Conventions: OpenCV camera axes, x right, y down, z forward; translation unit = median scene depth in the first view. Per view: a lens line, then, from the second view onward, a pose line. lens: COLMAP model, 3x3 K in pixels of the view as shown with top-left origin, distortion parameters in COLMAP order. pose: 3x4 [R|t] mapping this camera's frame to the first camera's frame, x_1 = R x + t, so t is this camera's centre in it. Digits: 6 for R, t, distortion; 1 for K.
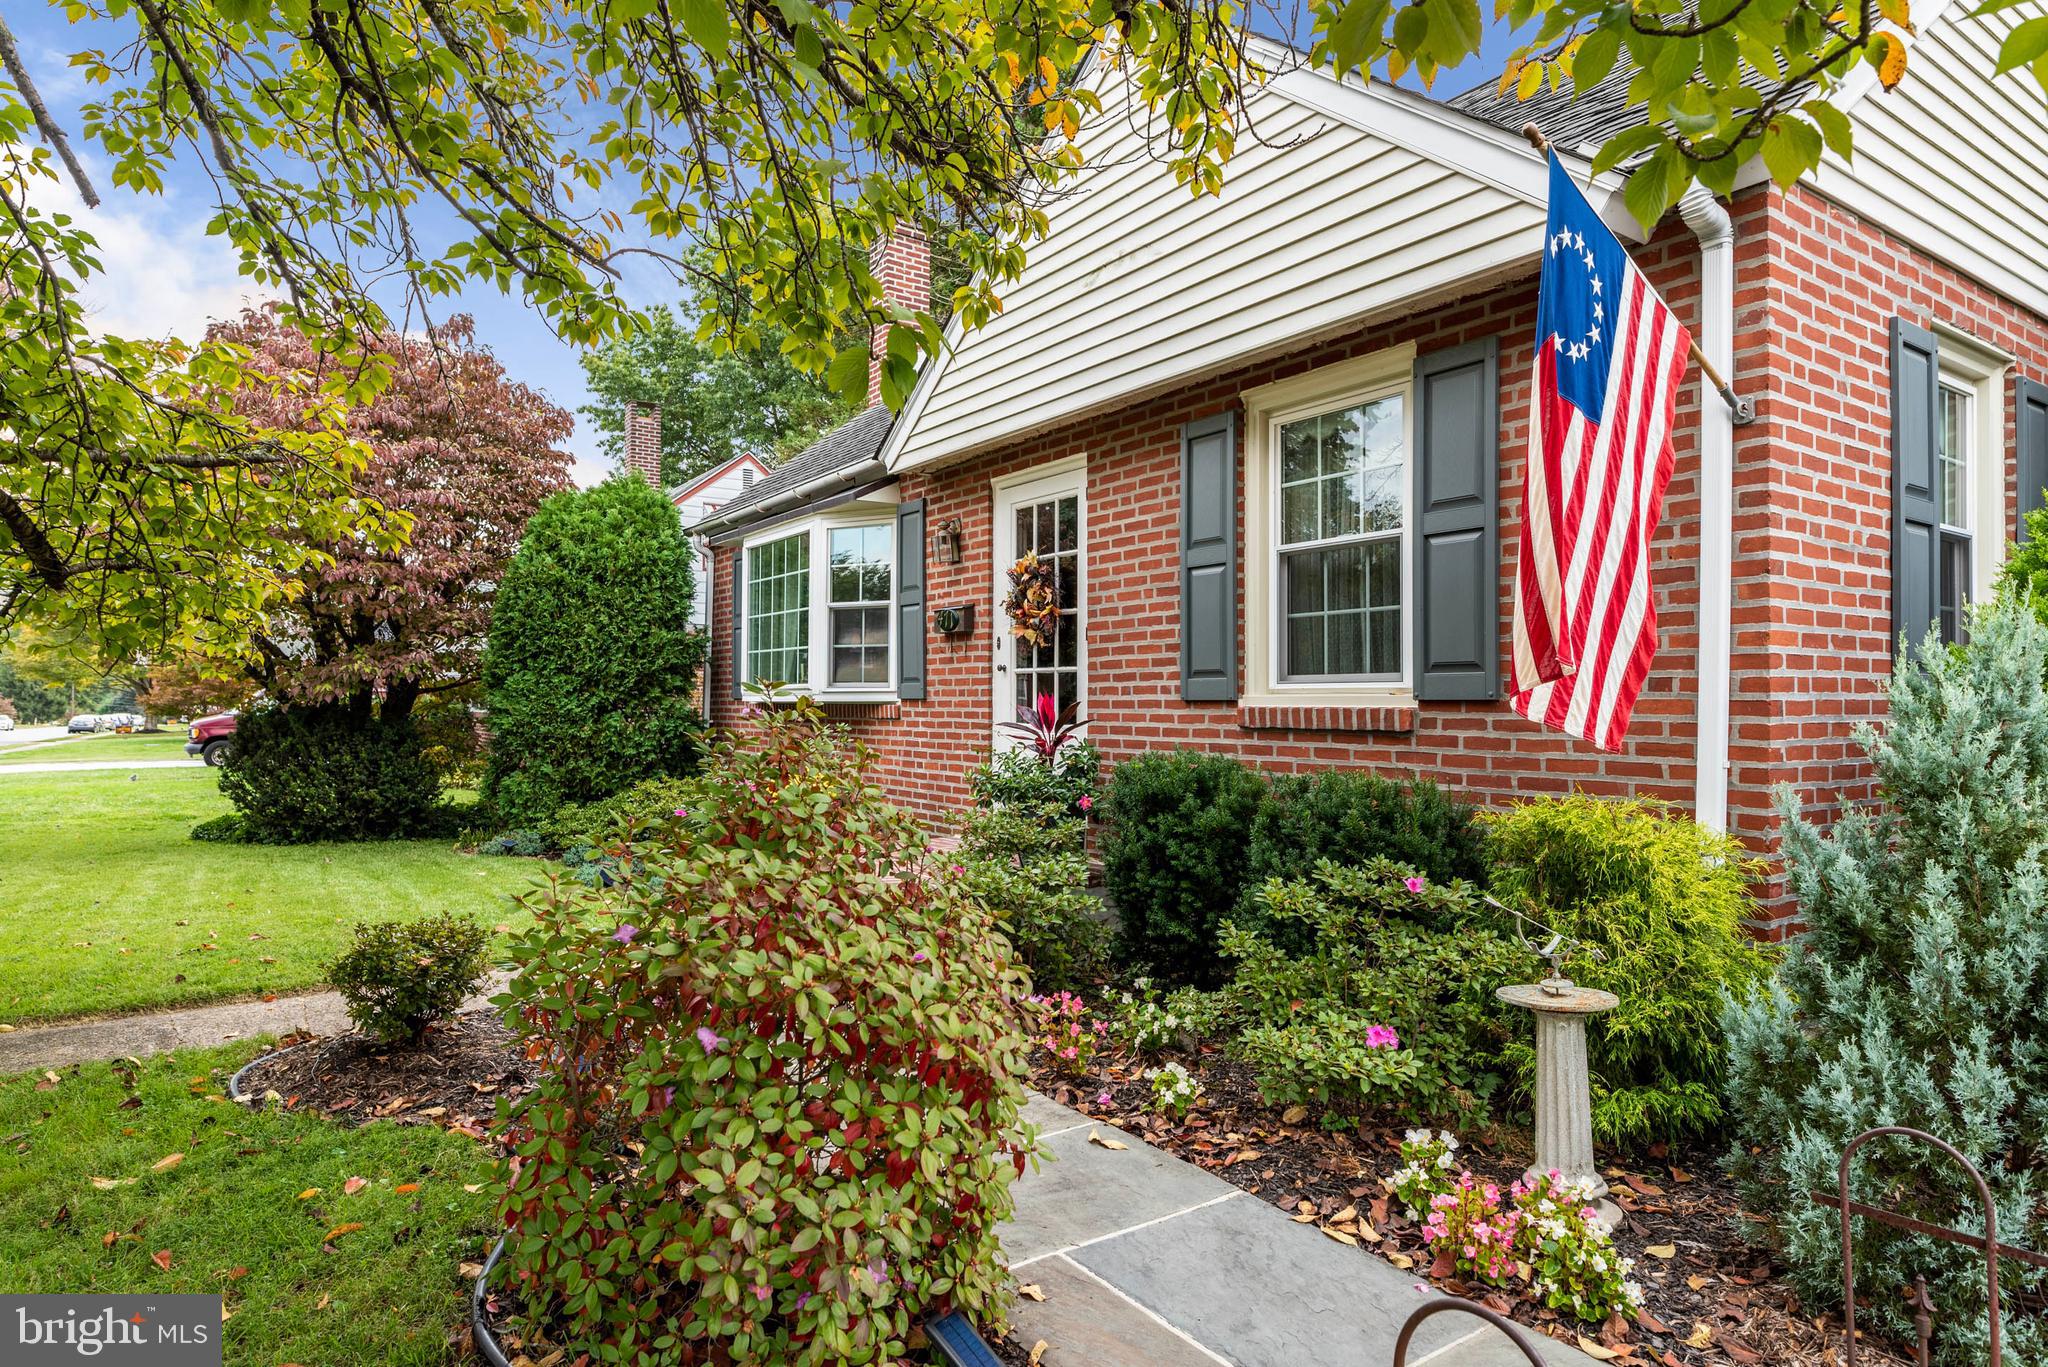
lens RADIAL K [[1176.6, 0, 1018.3], [0, 1176.6, 685.8], [0, 0, 1]] dist [-0.000916, 0.001797]
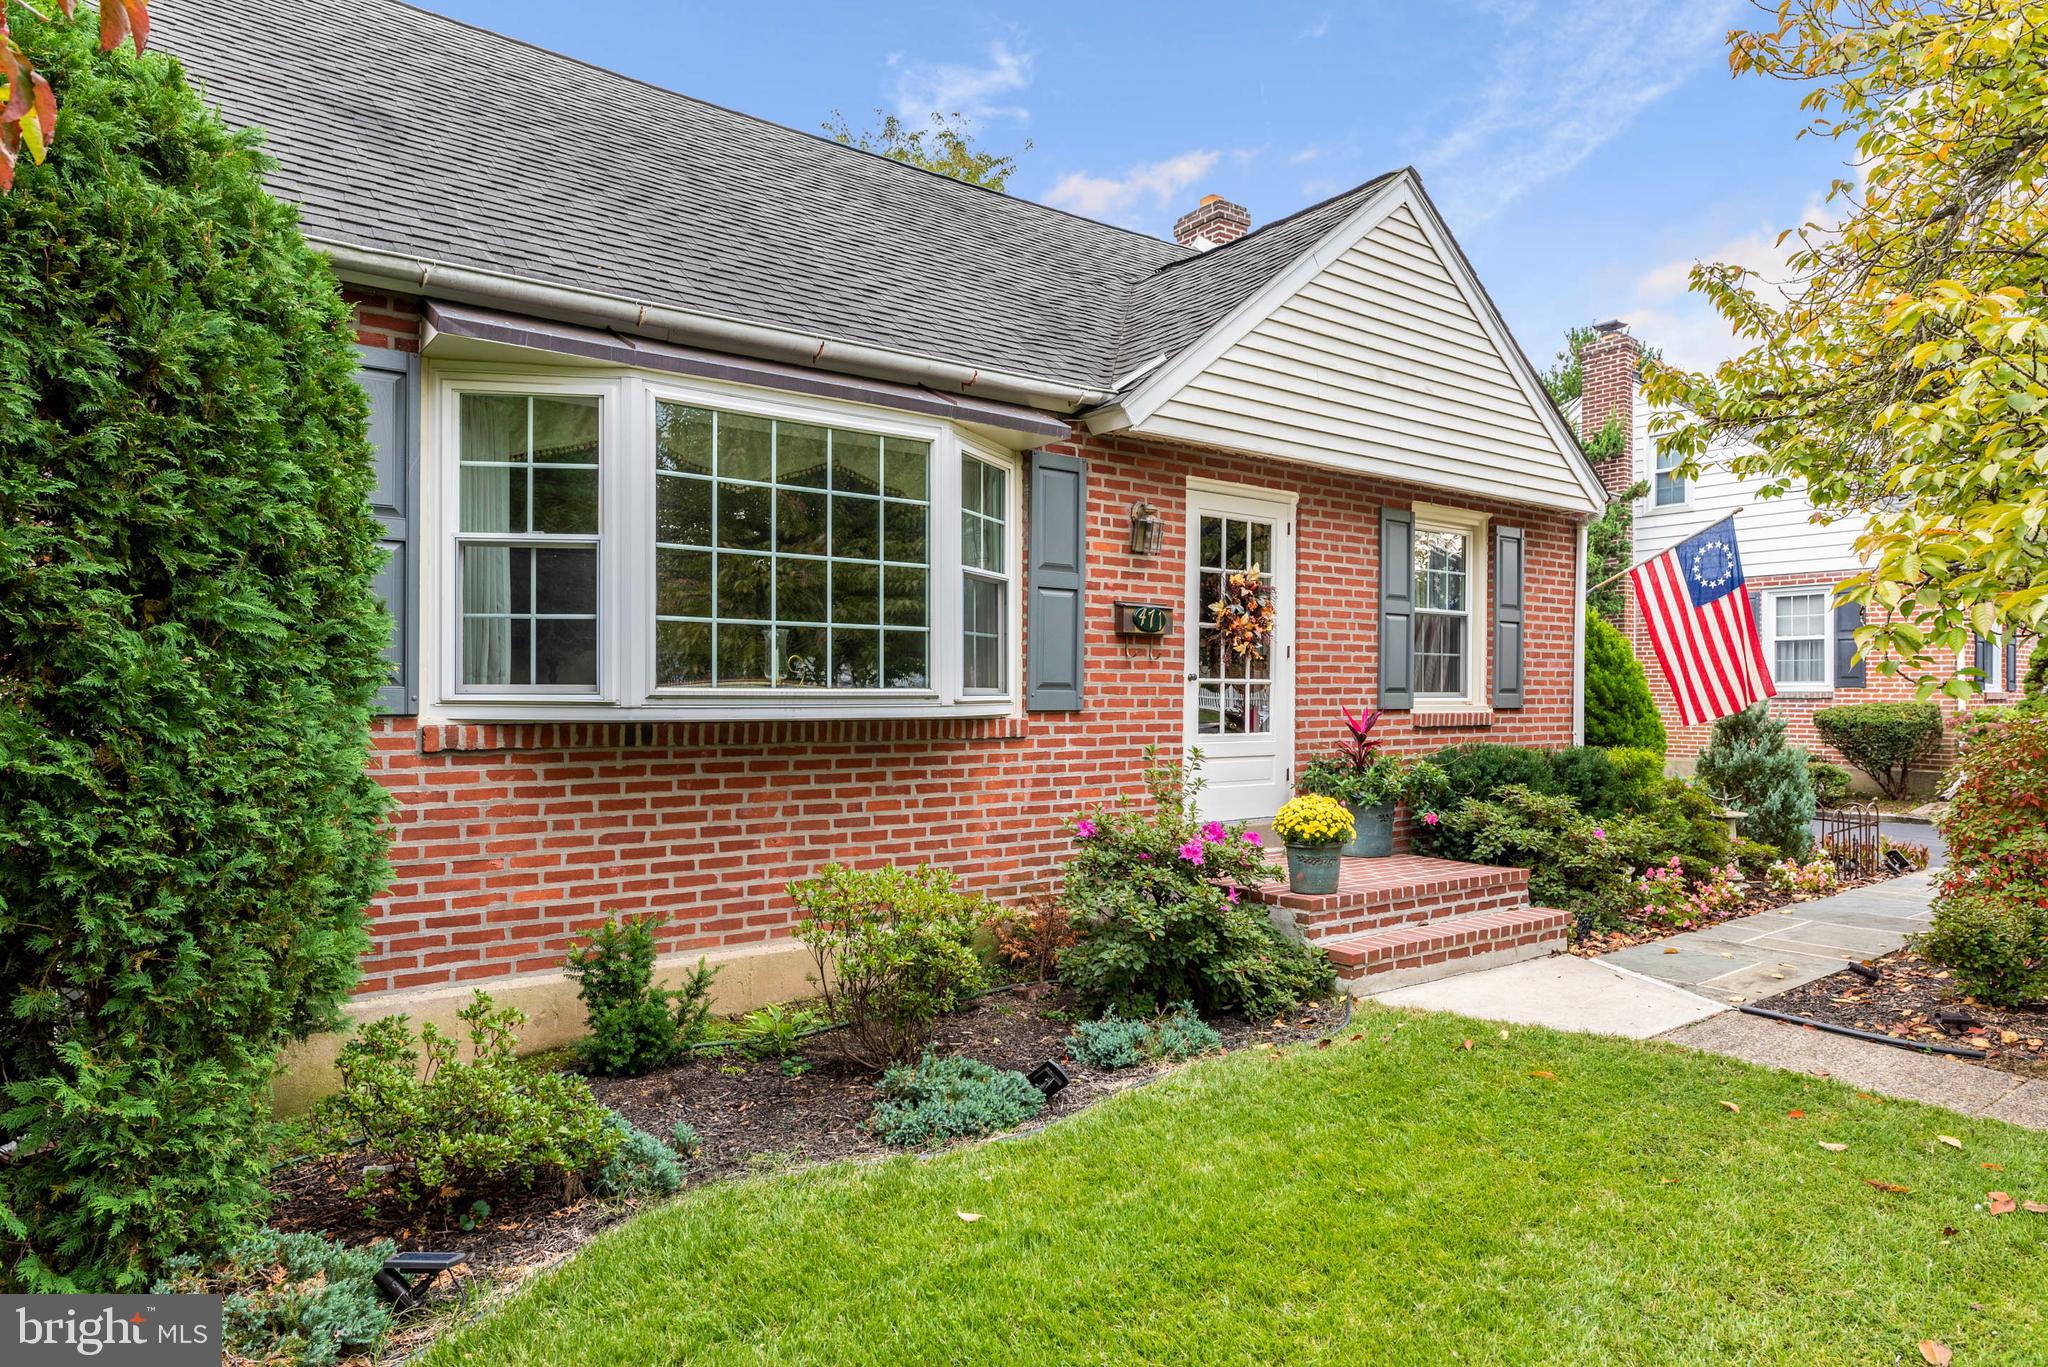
lens RADIAL K [[1165.4, 0, 1019.4], [0, 1165.4, 713.3], [0, 0, 1]] dist [0.001402, 0.001436]
pose [[-0.027805, -0.006757, 0.999591, -1.118247], [-0.006647, 0.999956, 0.006574, 0.010204], [-0.999591, -0.006461, -0.027849, 1.361507]]
